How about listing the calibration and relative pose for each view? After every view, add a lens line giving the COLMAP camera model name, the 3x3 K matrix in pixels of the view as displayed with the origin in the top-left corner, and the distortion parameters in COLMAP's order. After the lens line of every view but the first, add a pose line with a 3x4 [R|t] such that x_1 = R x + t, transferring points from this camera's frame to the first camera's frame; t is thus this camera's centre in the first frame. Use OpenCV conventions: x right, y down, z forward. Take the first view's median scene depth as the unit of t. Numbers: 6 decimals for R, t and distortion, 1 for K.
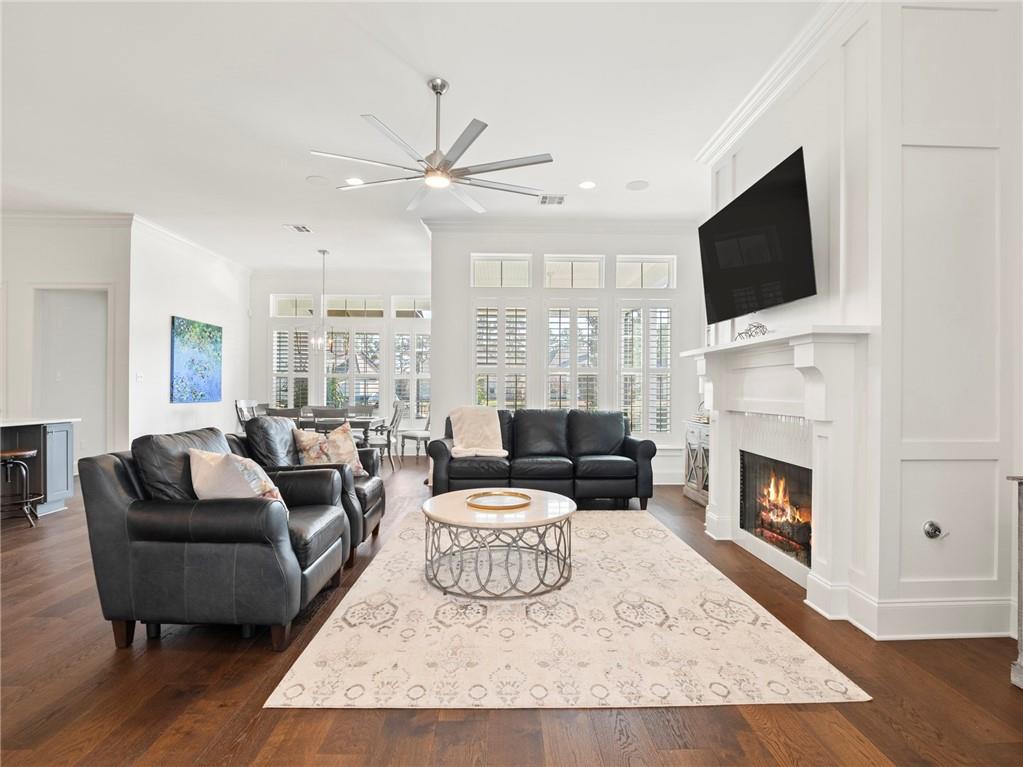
lens RADIAL K [[500.0, 0, 516.5], [0, 500.0, 388.2], [0, 0, 1]] dist [-0.014468, 0.001527]
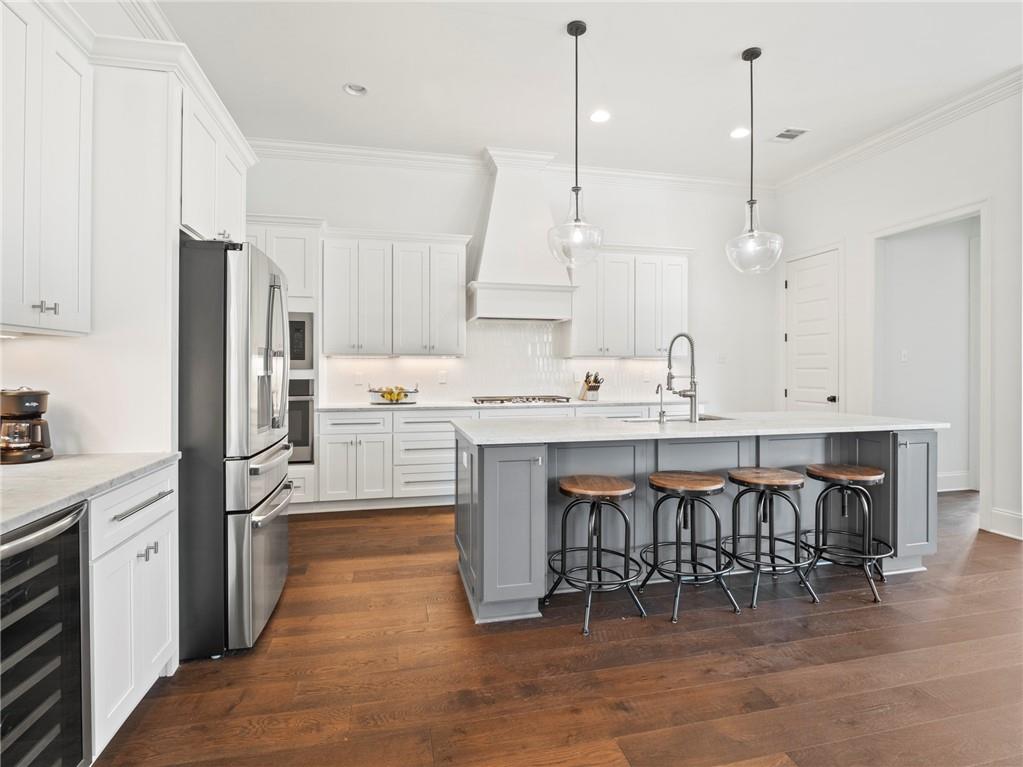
lens RADIAL K [[500.0, 0, 514.9], [0, 500.0, 379.3], [0, 0, 1]] dist [-0.014468, 0.001527]
pose [[0.180091, 0.004586, -0.983639, -0.443334], [0.004036, 0.999977, 0.005402, 0.003456], [0.983642, -0.004943, 0.180068, 0.433203]]
